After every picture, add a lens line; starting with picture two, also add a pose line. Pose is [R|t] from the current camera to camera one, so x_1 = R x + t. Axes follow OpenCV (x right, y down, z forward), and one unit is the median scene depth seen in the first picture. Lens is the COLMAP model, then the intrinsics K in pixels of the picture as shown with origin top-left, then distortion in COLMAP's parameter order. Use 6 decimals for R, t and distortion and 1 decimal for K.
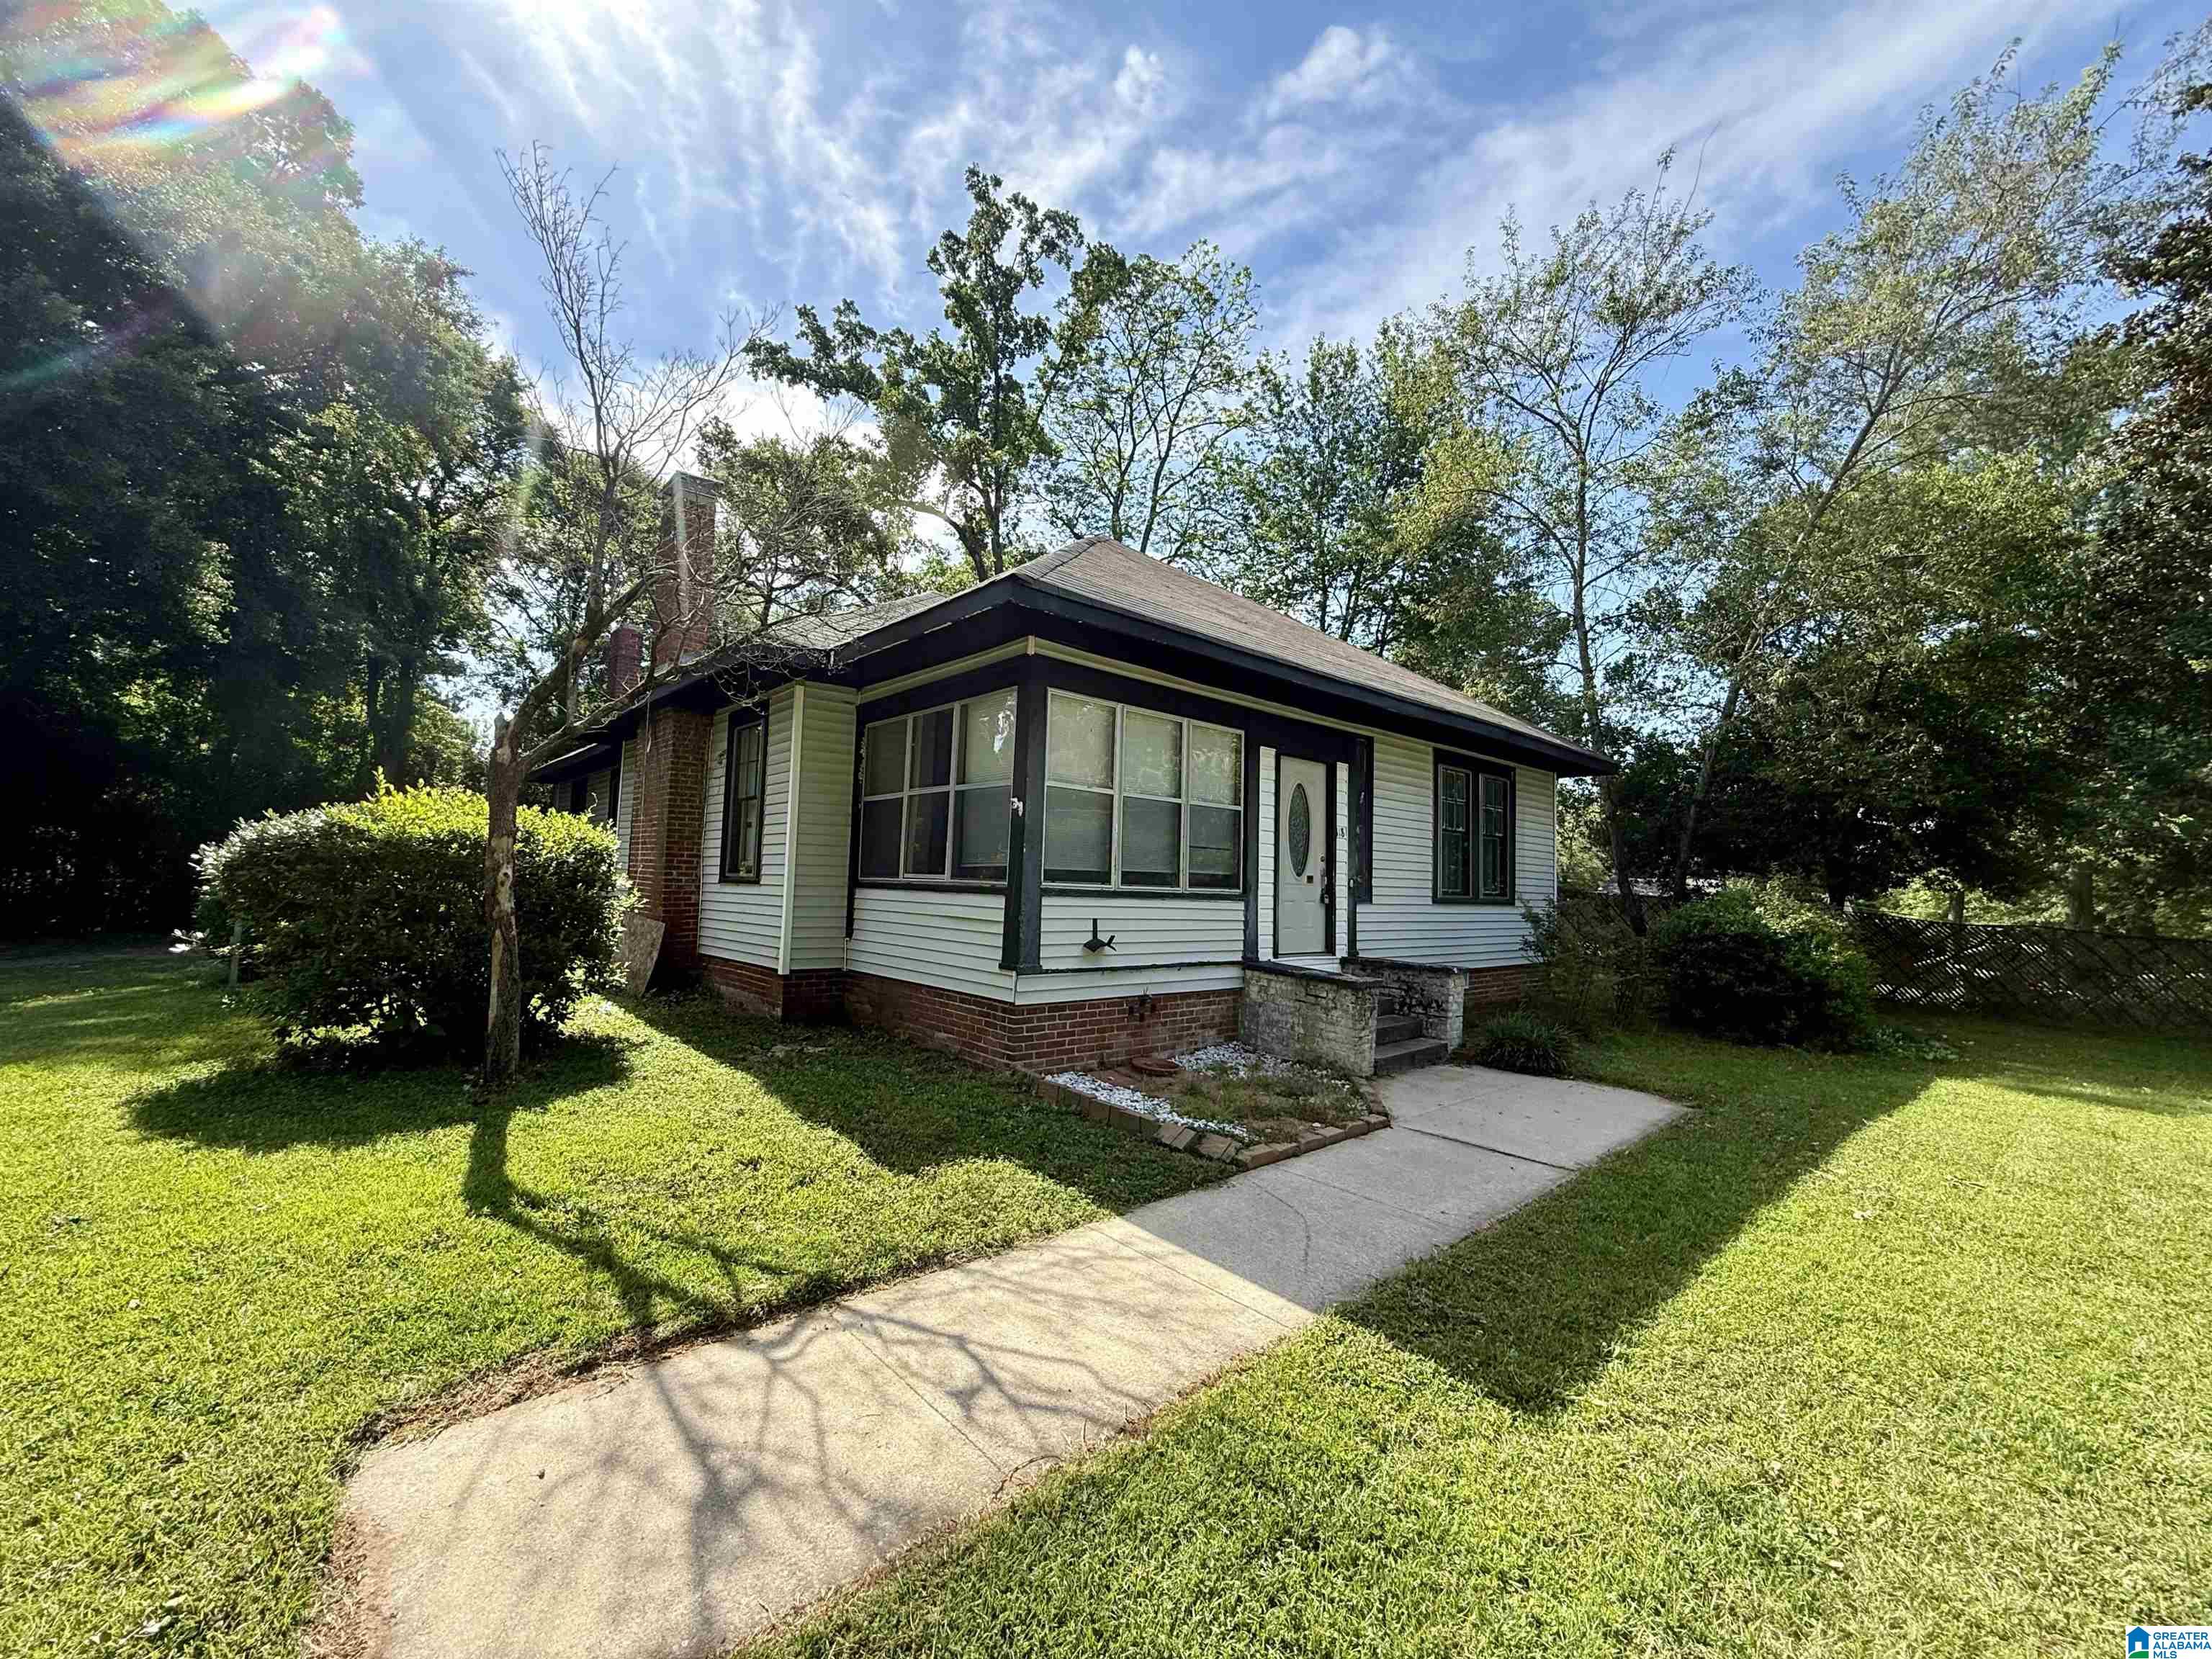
lens RADIAL K [[887.0, 0, 1108.1], [0, 887.0, 833.6], [0, 0, 1]] dist [-0.002754, 0.001126]
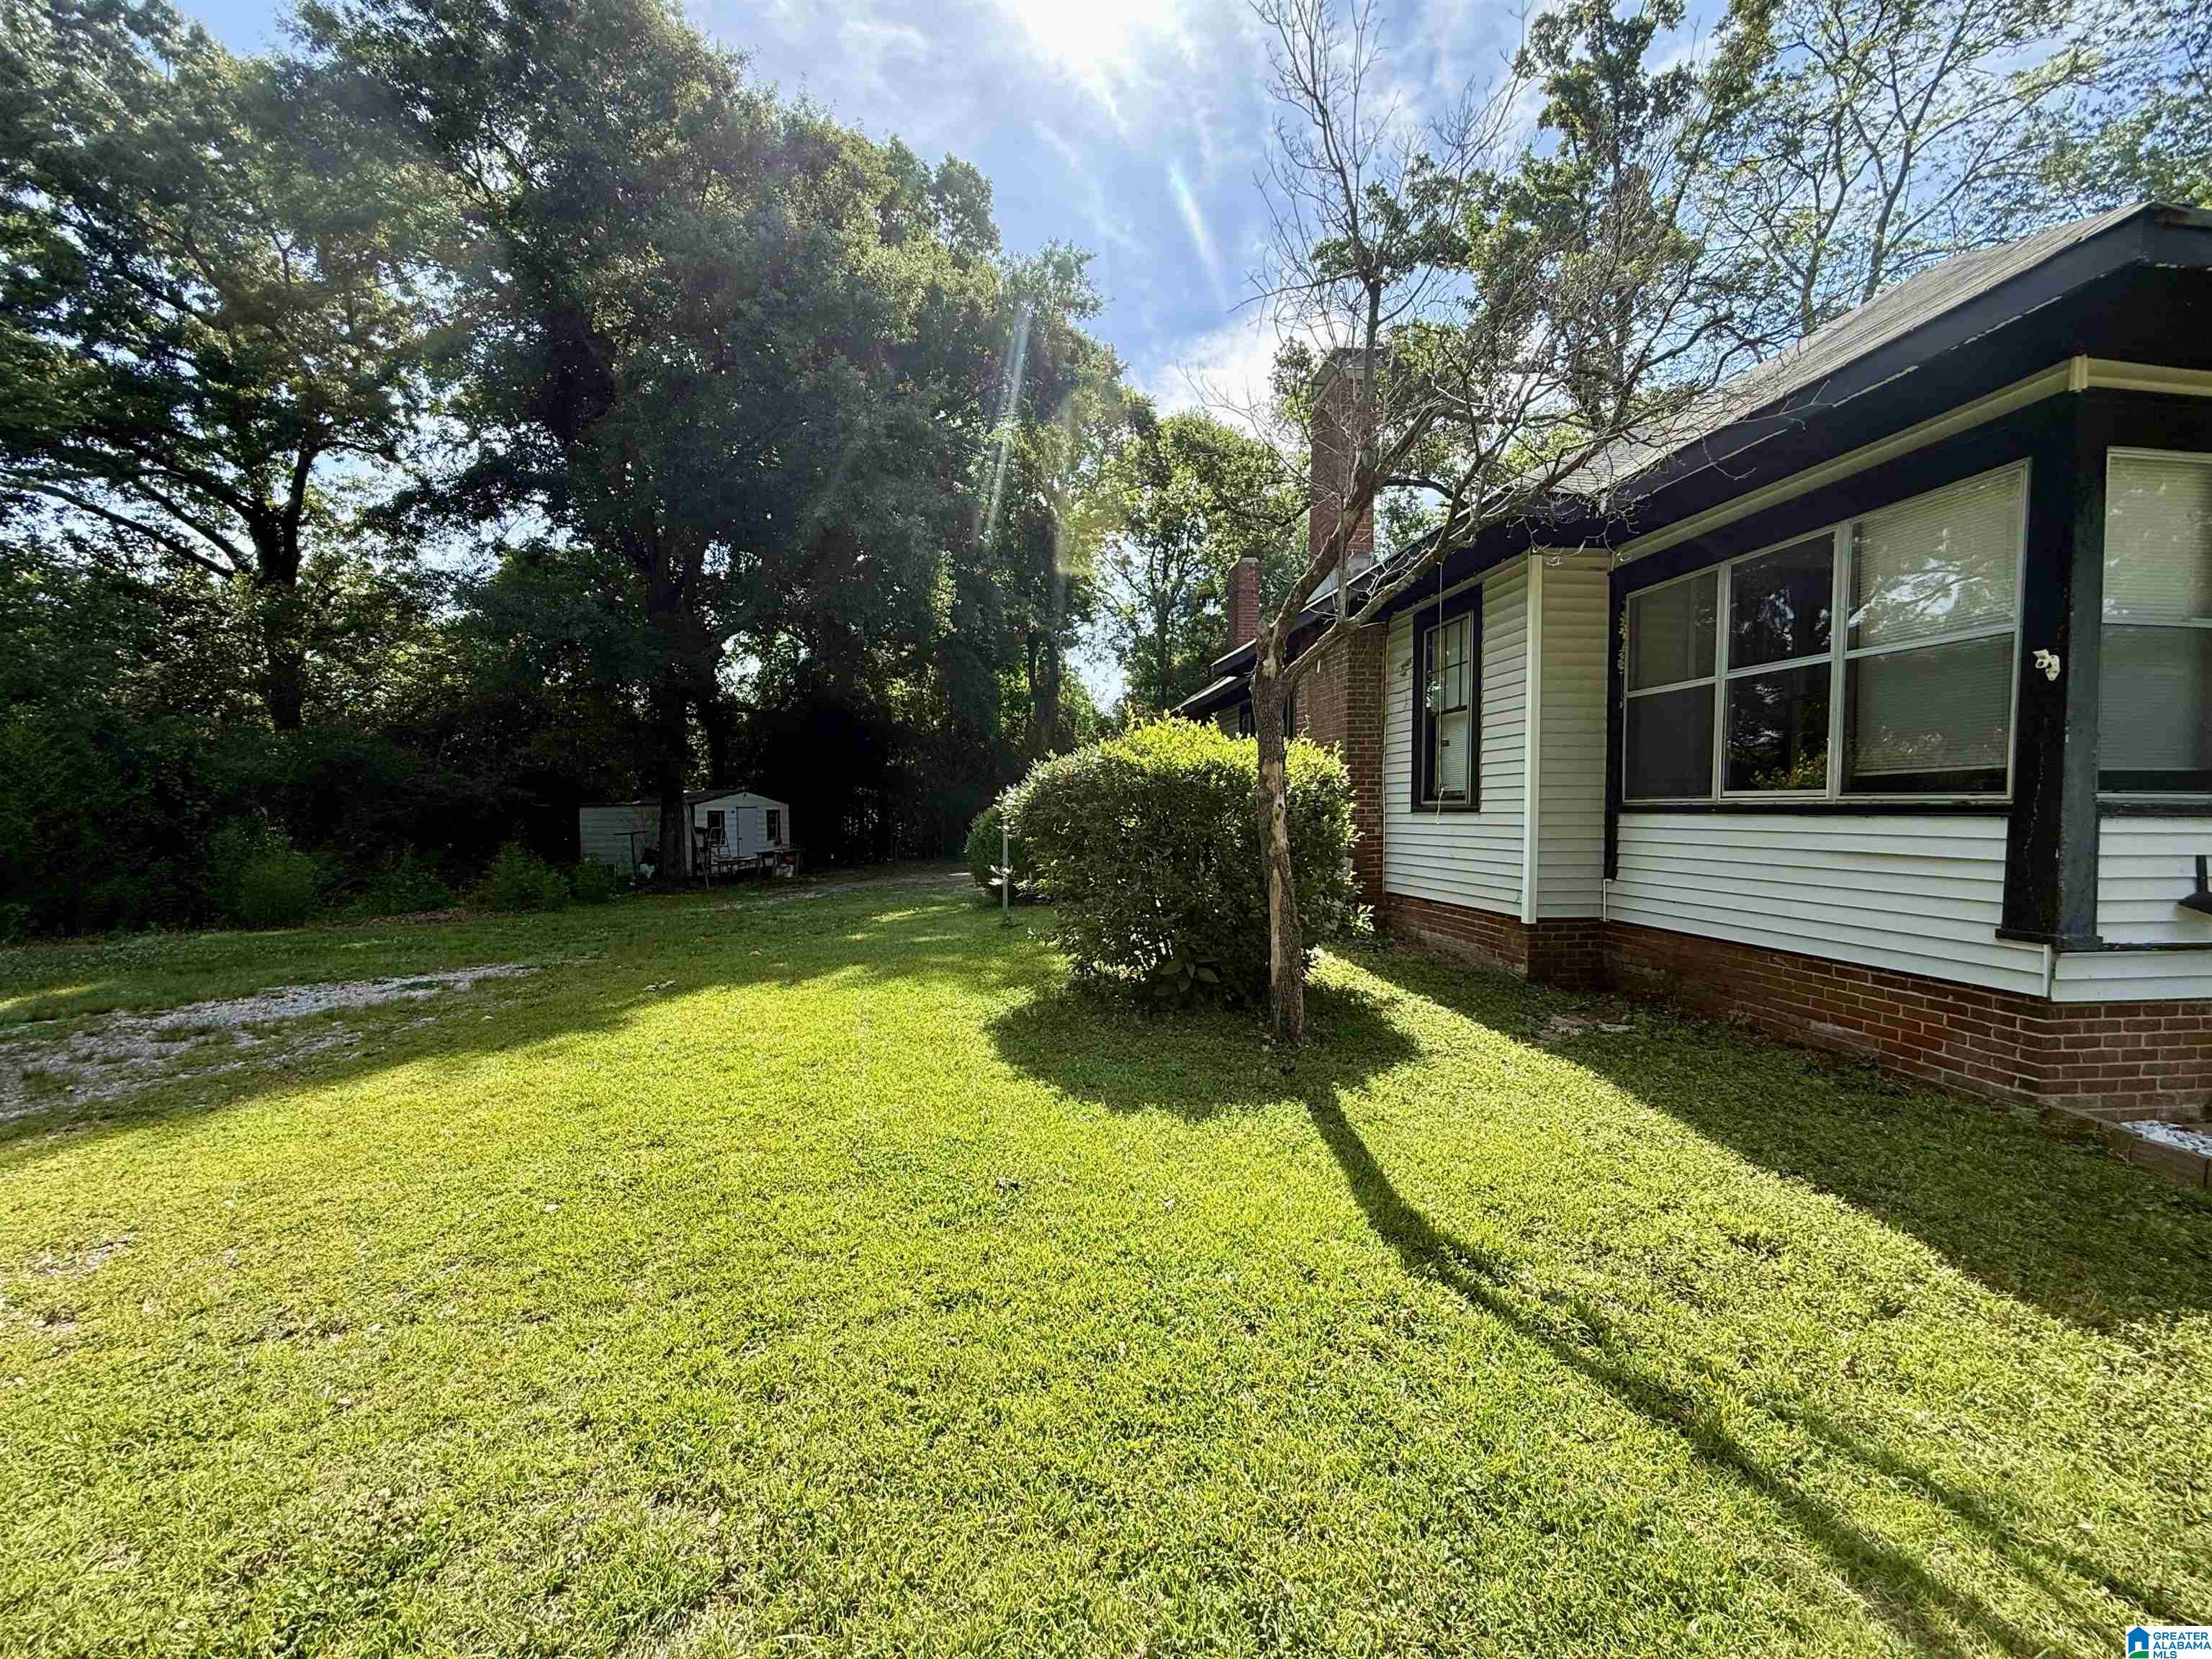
lens RADIAL K [[887.0, 0, 1102.9], [0, 887.0, 839.8], [0, 0, 1]] dist [-0.002754, 0.001126]
pose [[0.823050, -0.008807, -0.567901, -0.221005], [0.056758, 0.996150, 0.066809, 0.007705], [0.565127, -0.087220, 0.820381, 0.127517]]
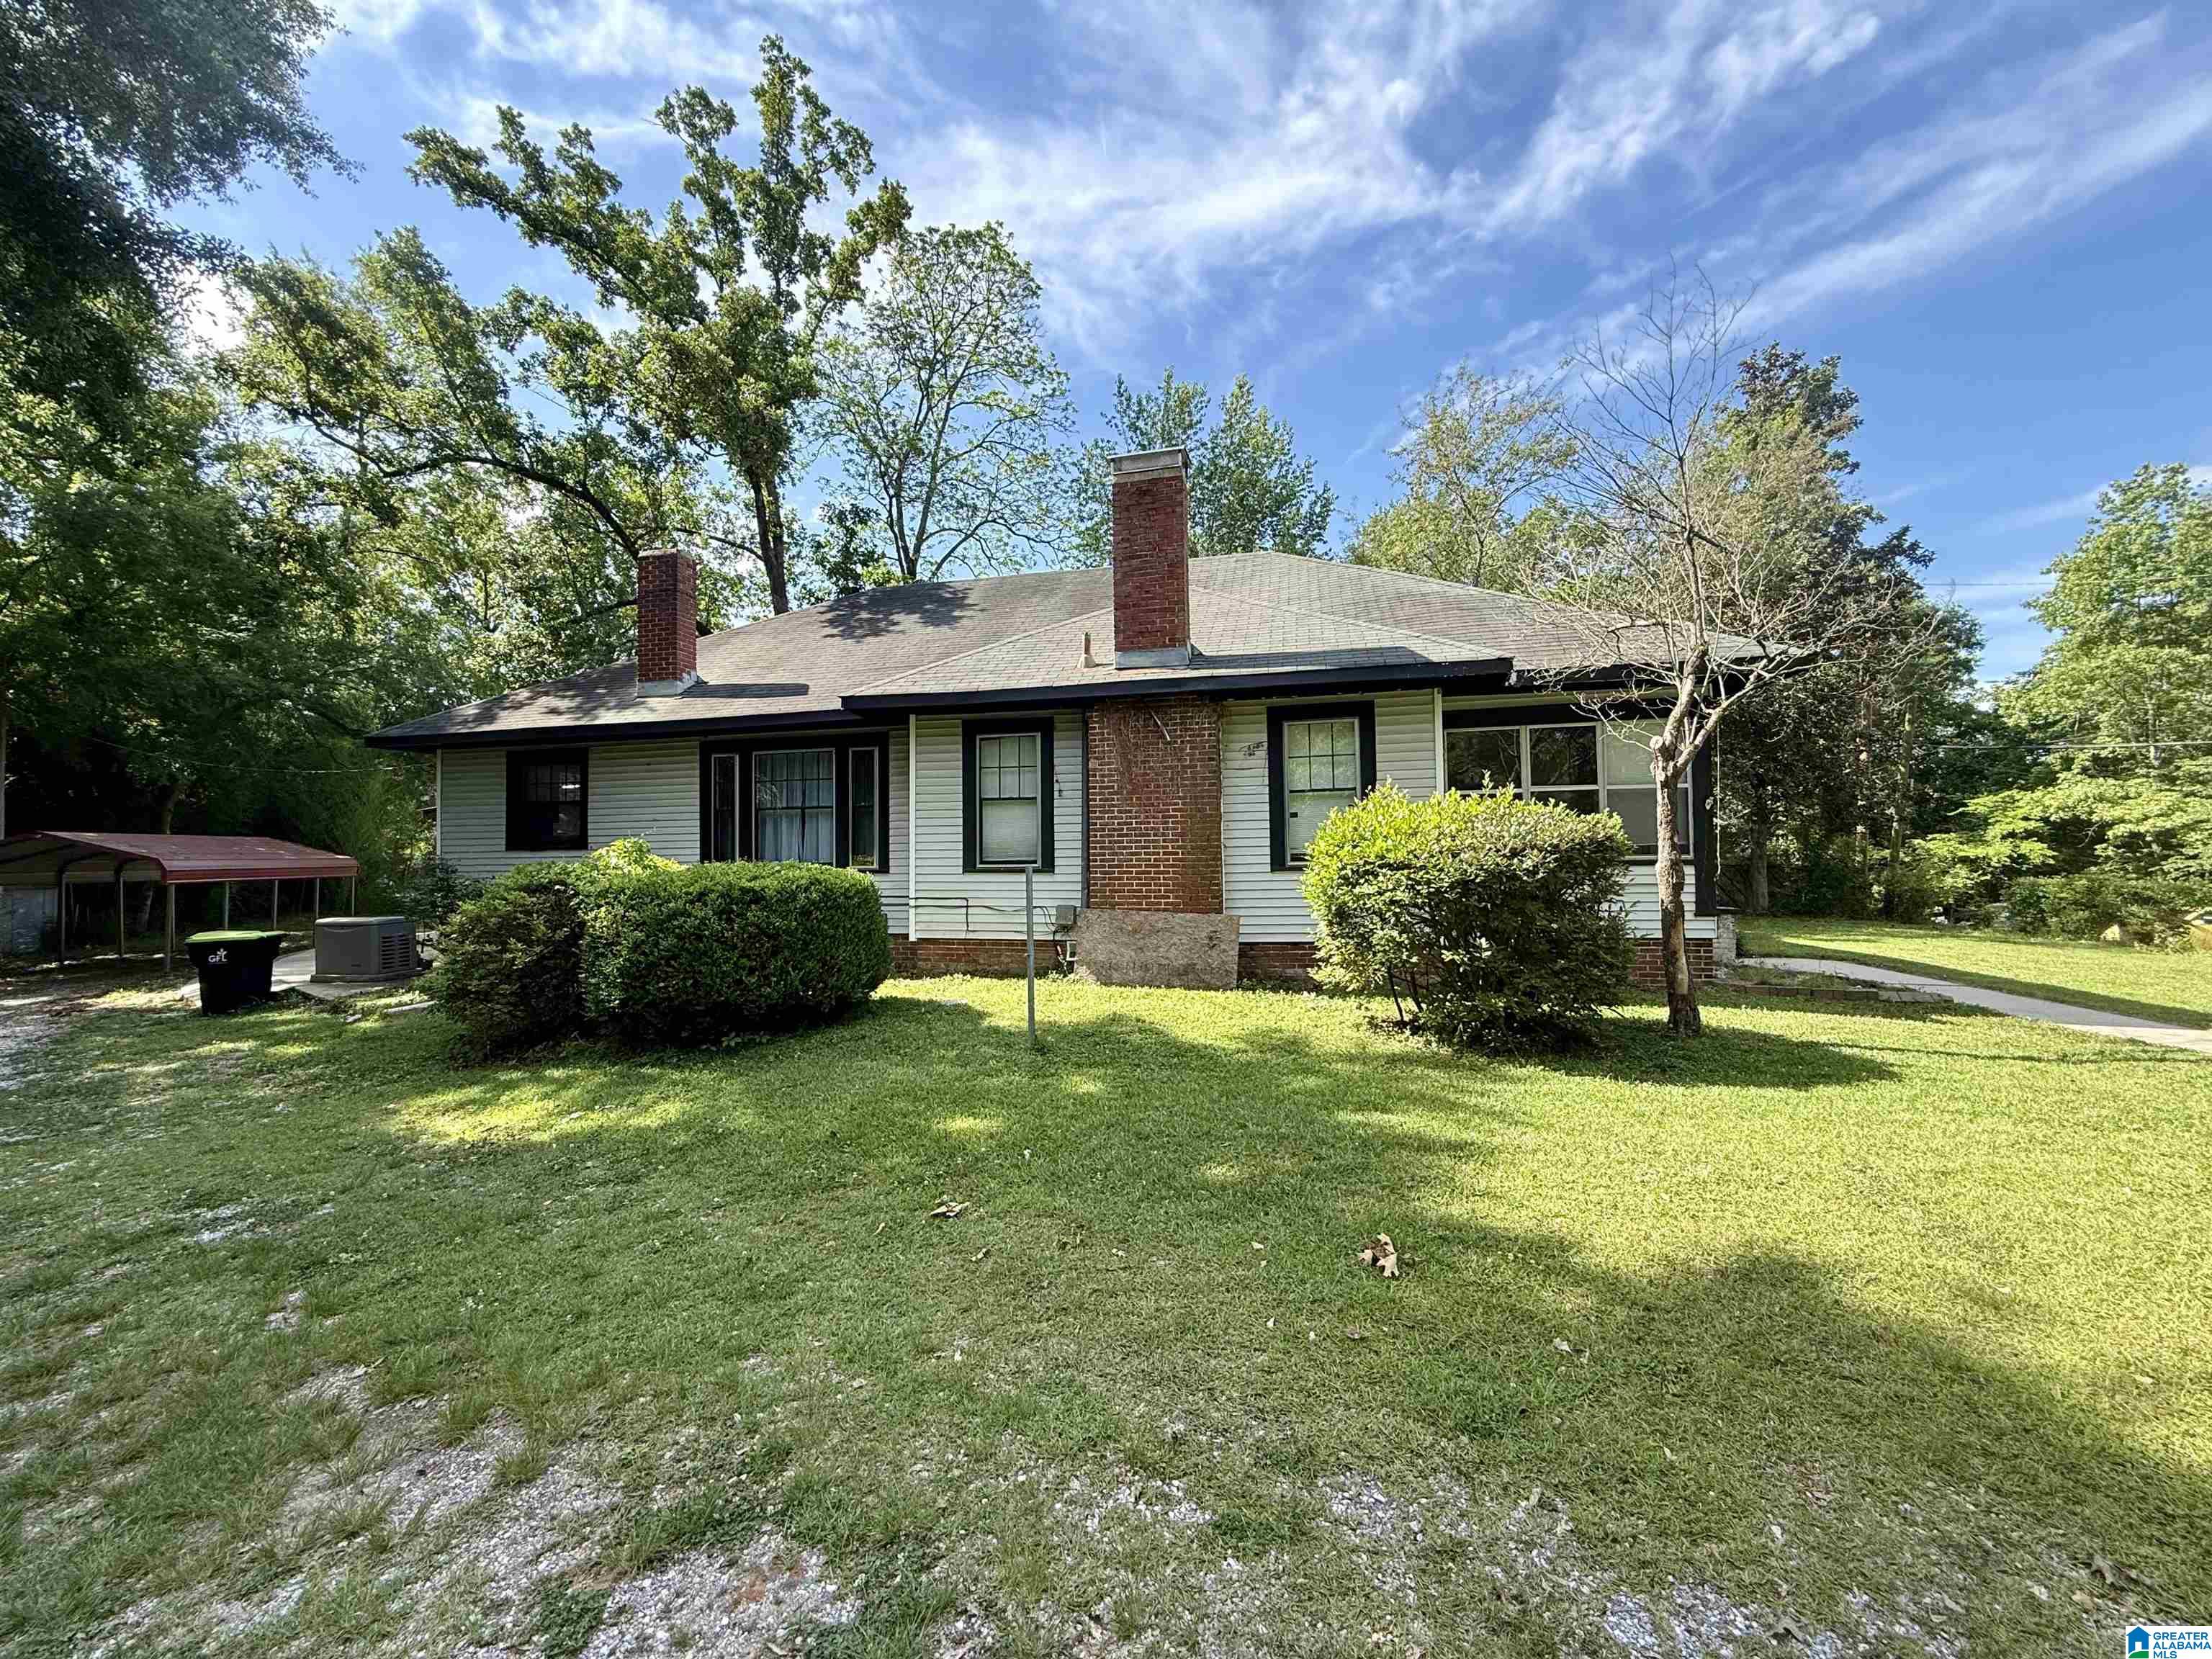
lens RADIAL K [[887.0, 0, 1103.4], [0, 887.0, 829.5], [0, 0, 1]] dist [-0.002754, 0.001126]
pose [[0.831931, -0.023106, 0.554398, -1.329260], [0.003279, 0.999320, 0.036728, -0.036199], [-0.554870, -0.028737, 0.831441, 0.274824]]
